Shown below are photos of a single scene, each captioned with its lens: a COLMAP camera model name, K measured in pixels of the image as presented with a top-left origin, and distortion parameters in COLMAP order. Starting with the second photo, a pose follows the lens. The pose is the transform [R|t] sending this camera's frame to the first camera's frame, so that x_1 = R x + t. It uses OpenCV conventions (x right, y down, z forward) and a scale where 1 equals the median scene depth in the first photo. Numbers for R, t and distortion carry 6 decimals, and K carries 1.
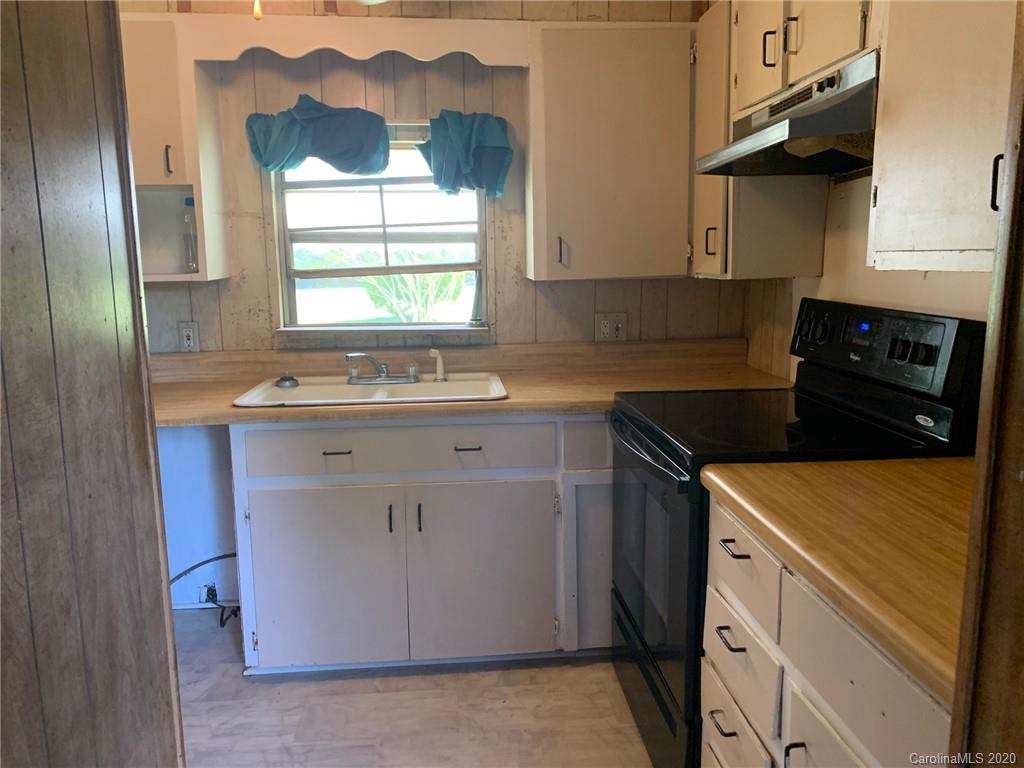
lens RADIAL K [[786.2, 0, 510.7], [0, 786.2, 382.0], [0, 0, 1]] dist [0.010847, -0.006756]
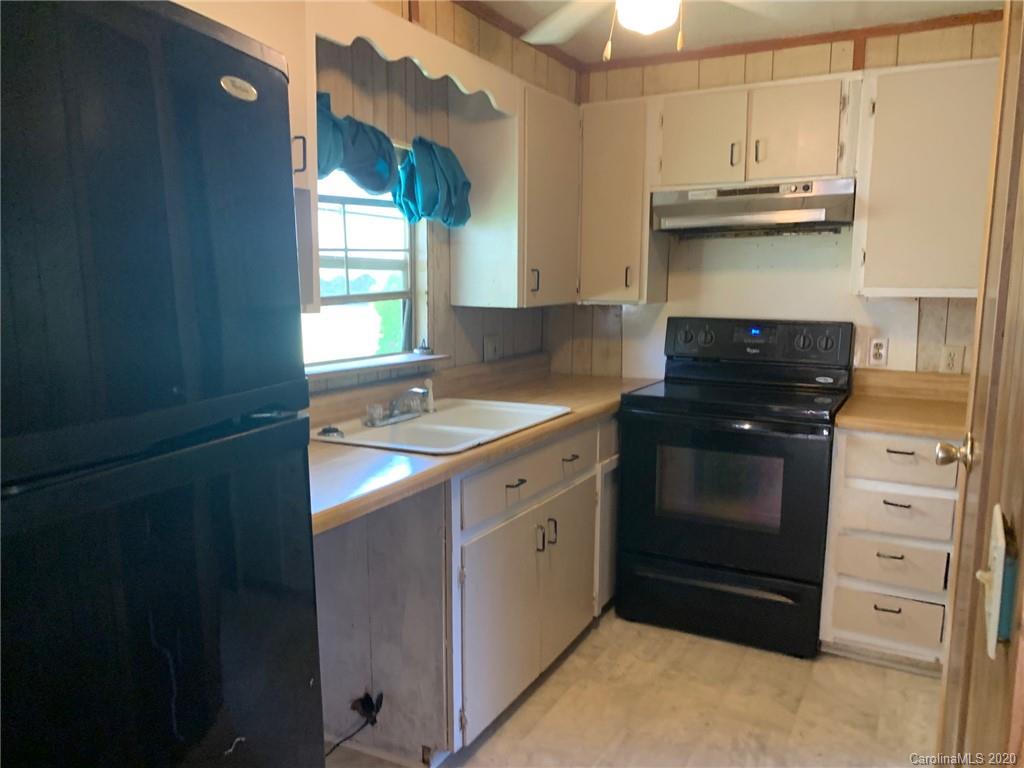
lens RADIAL K [[786.2, 0, 509.9], [0, 786.2, 387.8], [0, 0, 1]] dist [0.010847, -0.006756]
pose [[0.545195, -0.098790, 0.832468, -0.863845], [0.122928, 0.991719, 0.037182, -0.055766], [-0.829248, 0.082062, 0.552824, 0.382376]]
